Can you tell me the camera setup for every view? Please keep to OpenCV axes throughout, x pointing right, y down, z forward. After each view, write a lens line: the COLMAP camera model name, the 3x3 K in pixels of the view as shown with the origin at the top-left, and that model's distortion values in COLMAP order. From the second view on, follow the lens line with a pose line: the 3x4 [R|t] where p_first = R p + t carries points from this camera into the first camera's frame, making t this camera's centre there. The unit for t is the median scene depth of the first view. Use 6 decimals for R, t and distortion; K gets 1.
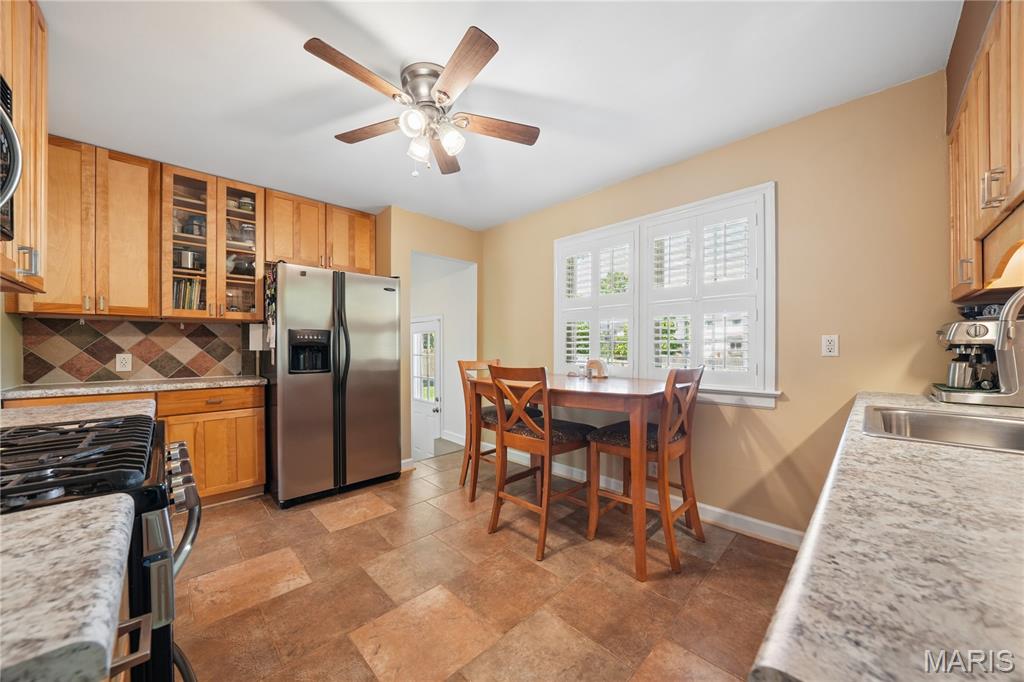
lens RADIAL K [[358.4, 0, 512.0], [0, 358.4, 341.0], [0, 0, 1]] dist [-0.000168, -0.000019]
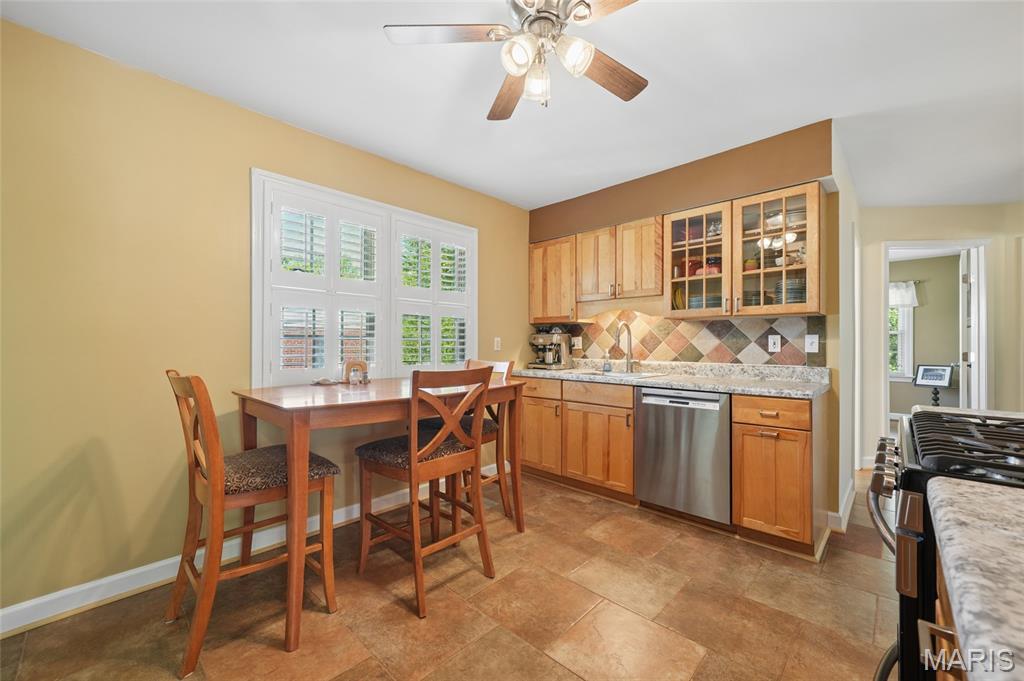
lens RADIAL K [[396.5, 0, 512.0], [0, 396.5, 340.5], [0, 0, 1]] dist [-0.002018, -0.000339]
pose [[-0.013447, 0.013027, 0.999825, -0.916999], [-0.023050, 0.999645, -0.013335, 0.017391], [-0.999644, -0.023225, -0.013142, 0.944932]]
